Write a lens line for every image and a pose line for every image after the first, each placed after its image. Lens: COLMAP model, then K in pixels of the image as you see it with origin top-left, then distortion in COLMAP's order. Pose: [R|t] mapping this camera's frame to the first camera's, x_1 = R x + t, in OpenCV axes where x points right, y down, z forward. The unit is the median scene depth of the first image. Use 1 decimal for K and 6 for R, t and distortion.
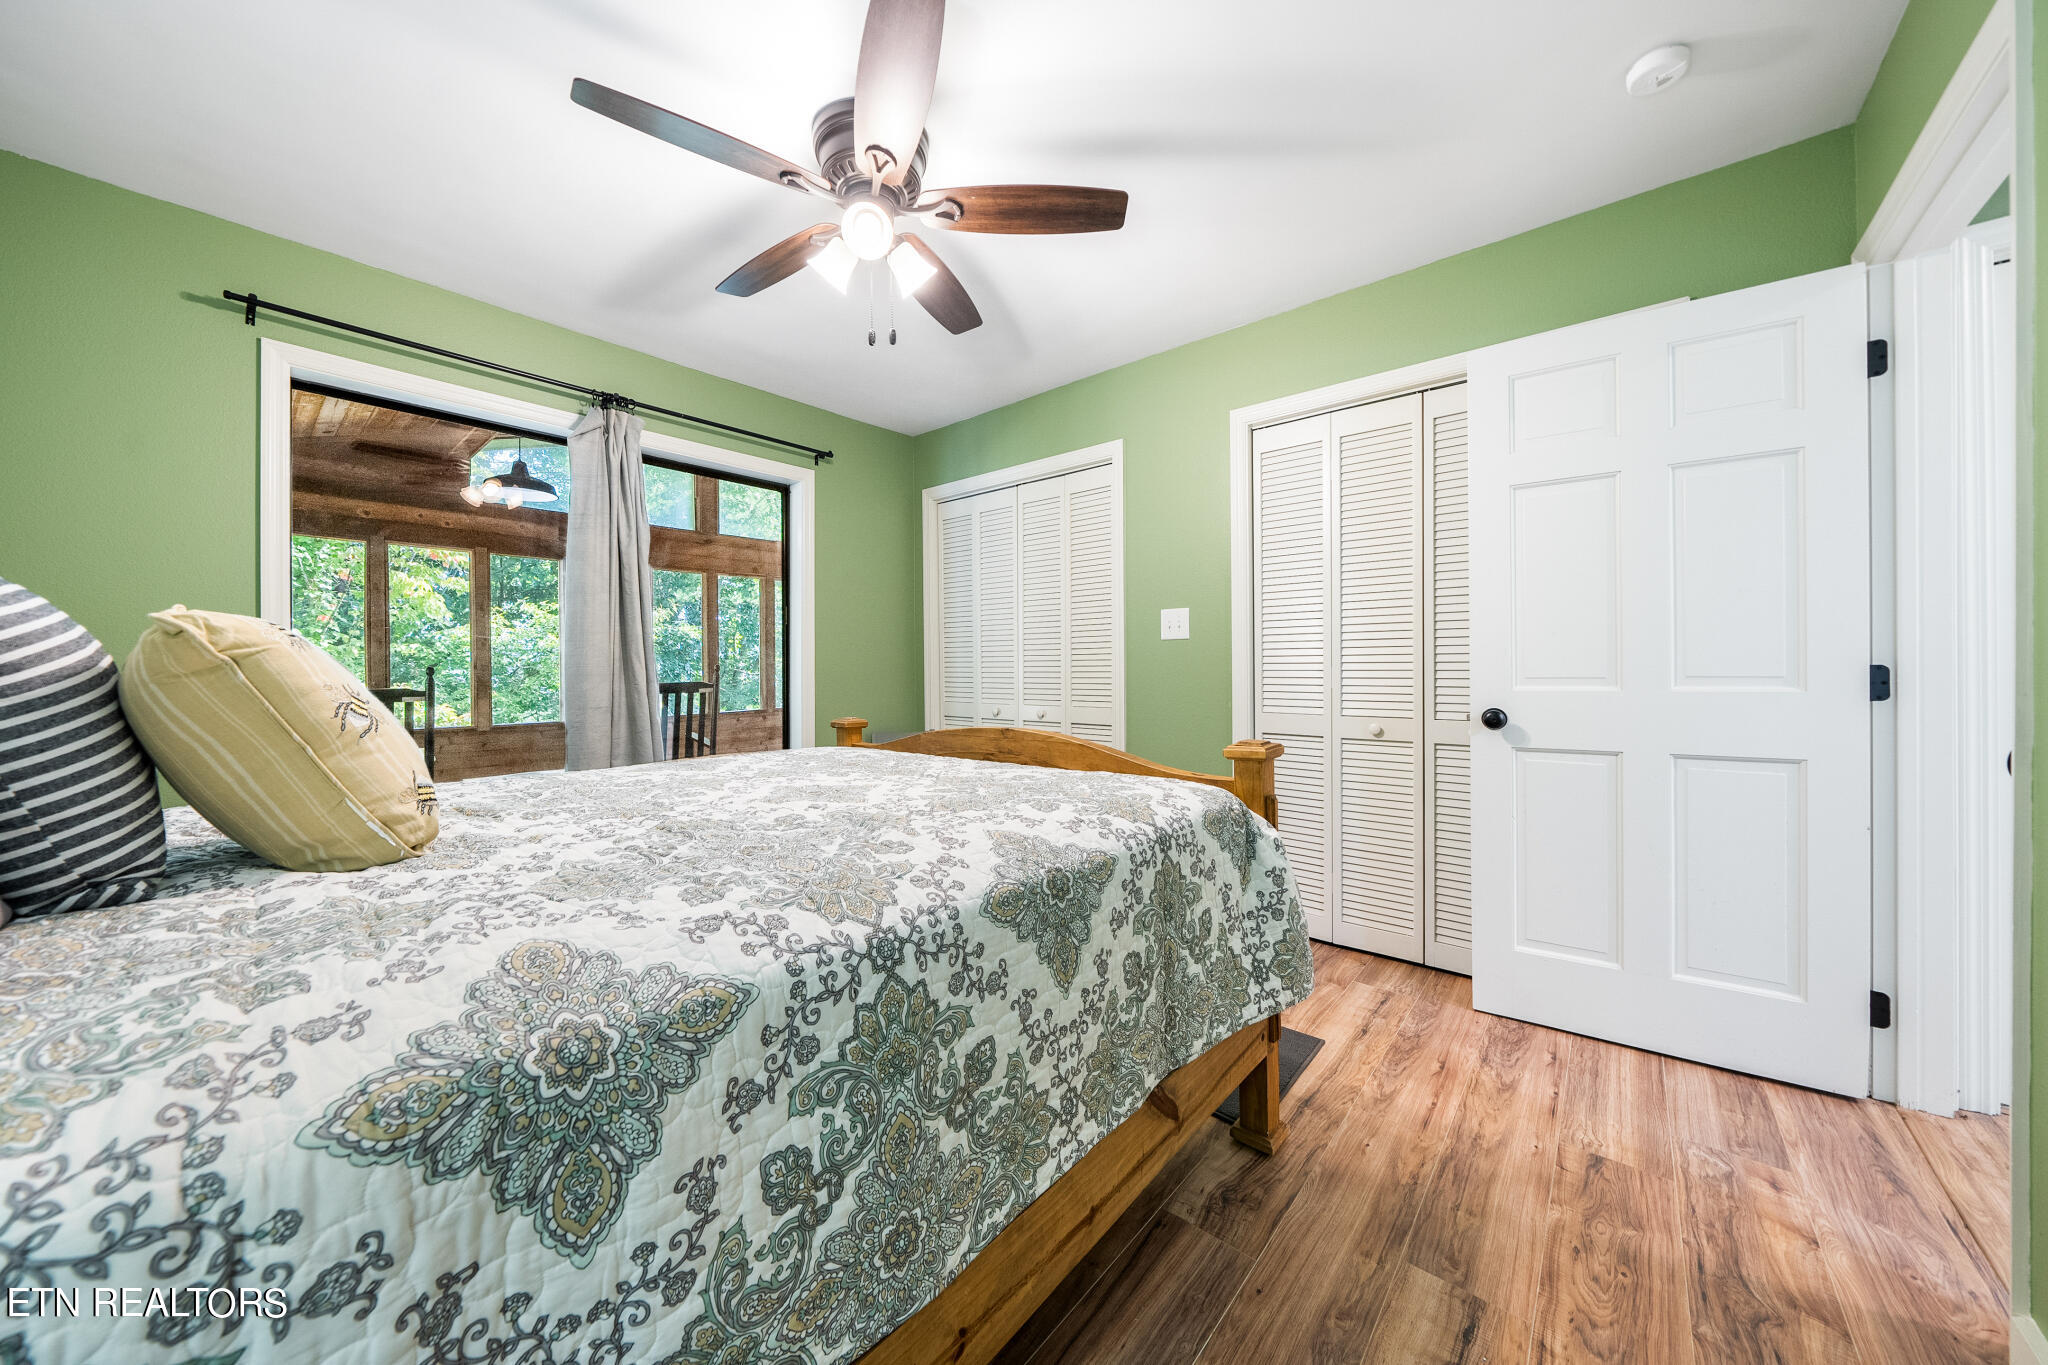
lens RADIAL K [[698.0, 0, 1027.4], [0, 698.0, 668.4], [0, 0, 1]] dist [0.000899, 0.000062]
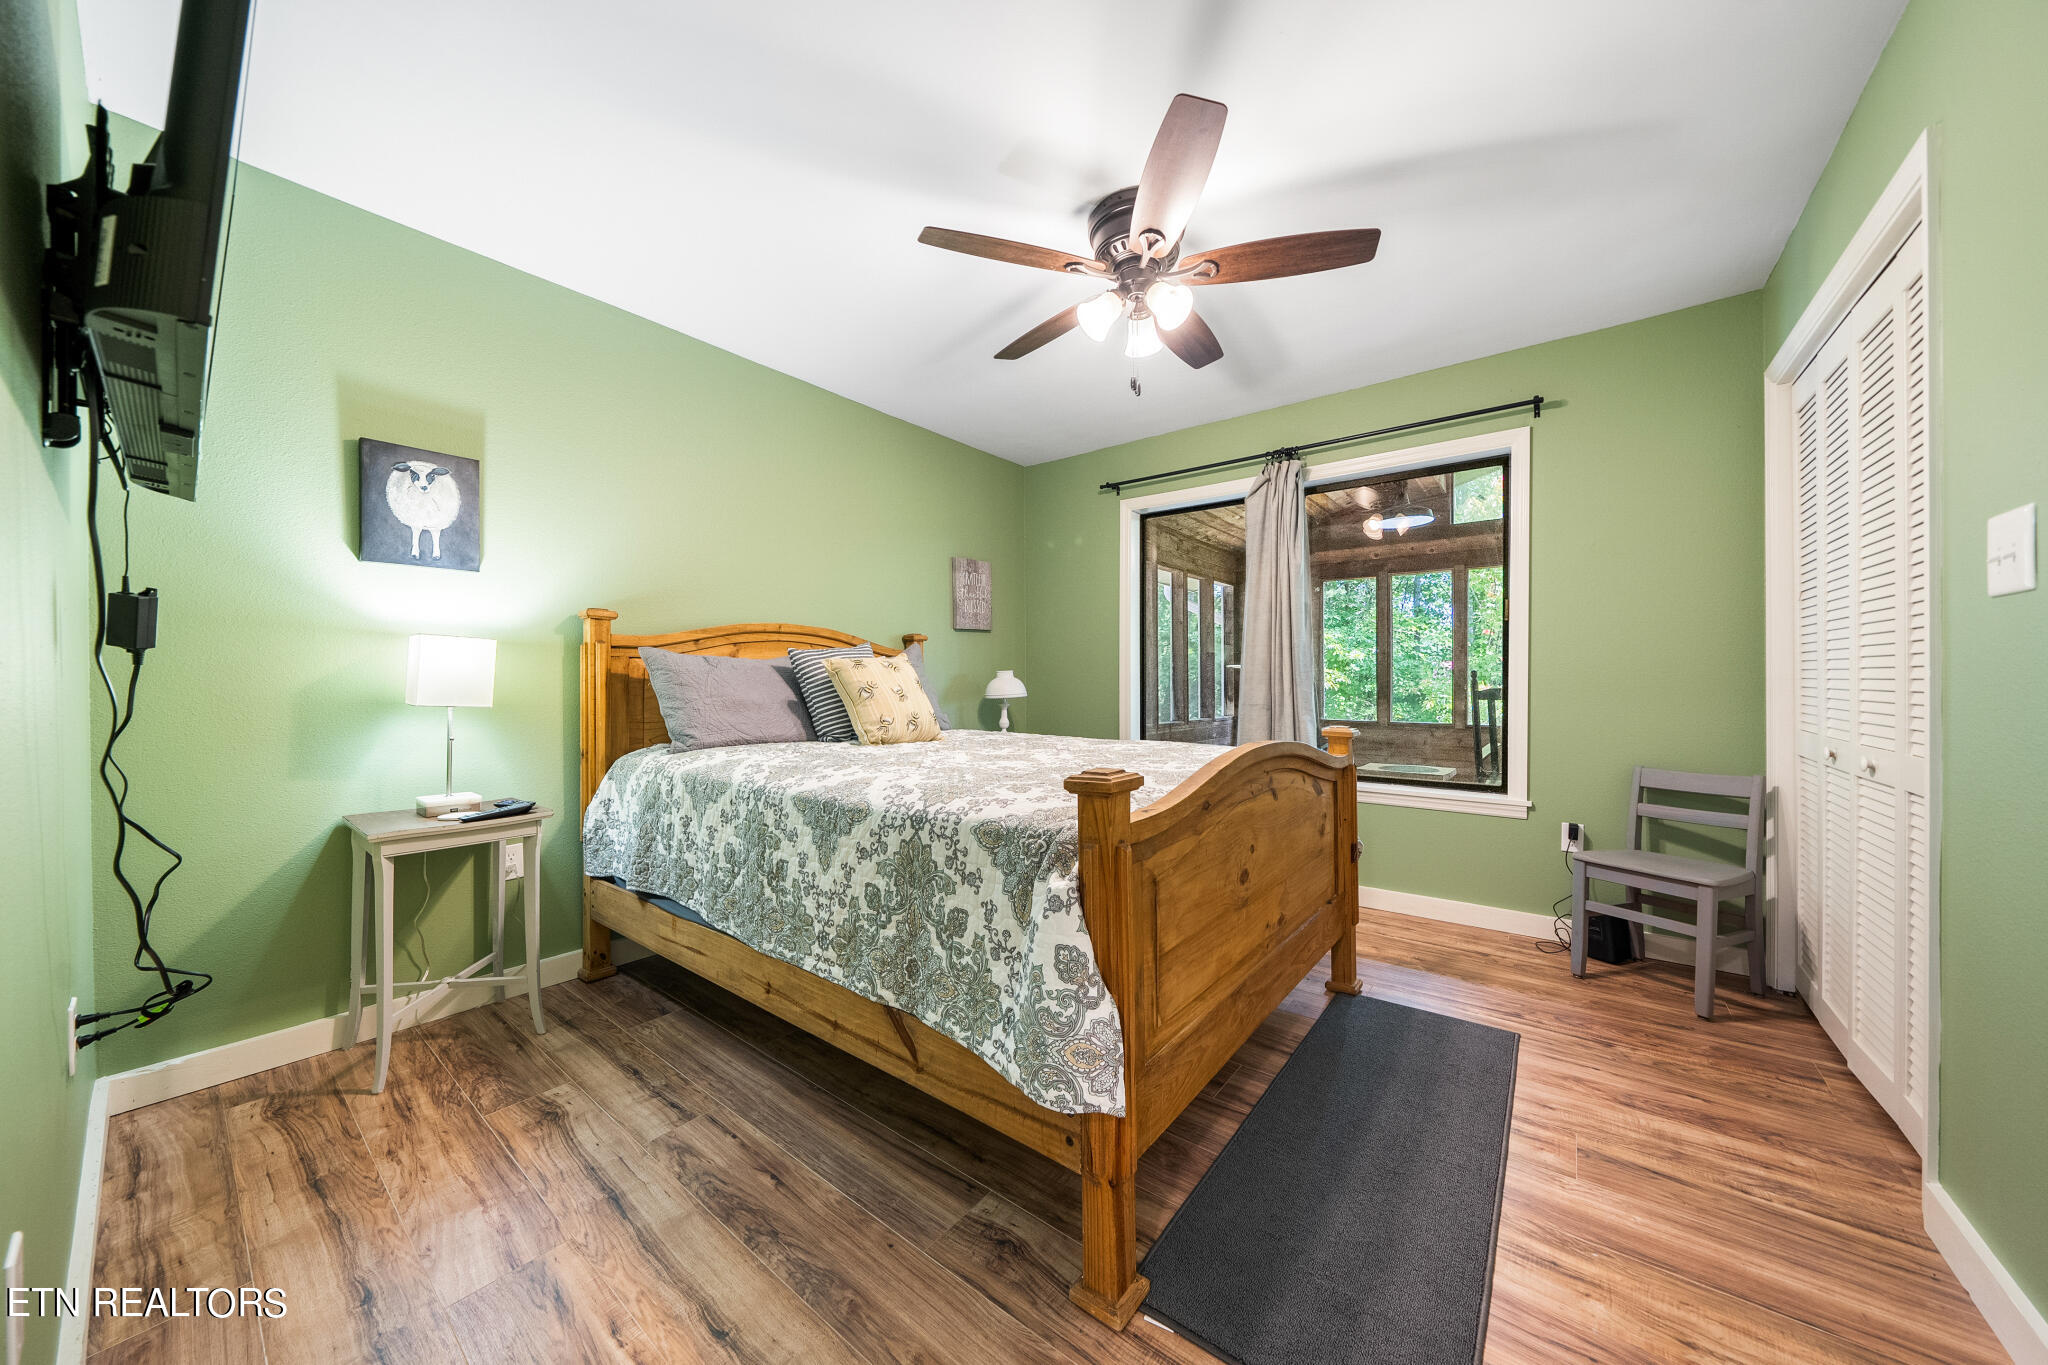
lens RADIAL K [[698.0, 0, 1027.4], [0, 698.0, 668.4], [0, 0, 1]] dist [0.000899, 0.000062]
pose [[0.042053, -0.007165, -0.999090, 1.243695], [0.000141, 0.999974, -0.007165, 0.003909], [0.999115, 0.000161, 0.042053, 1.022306]]
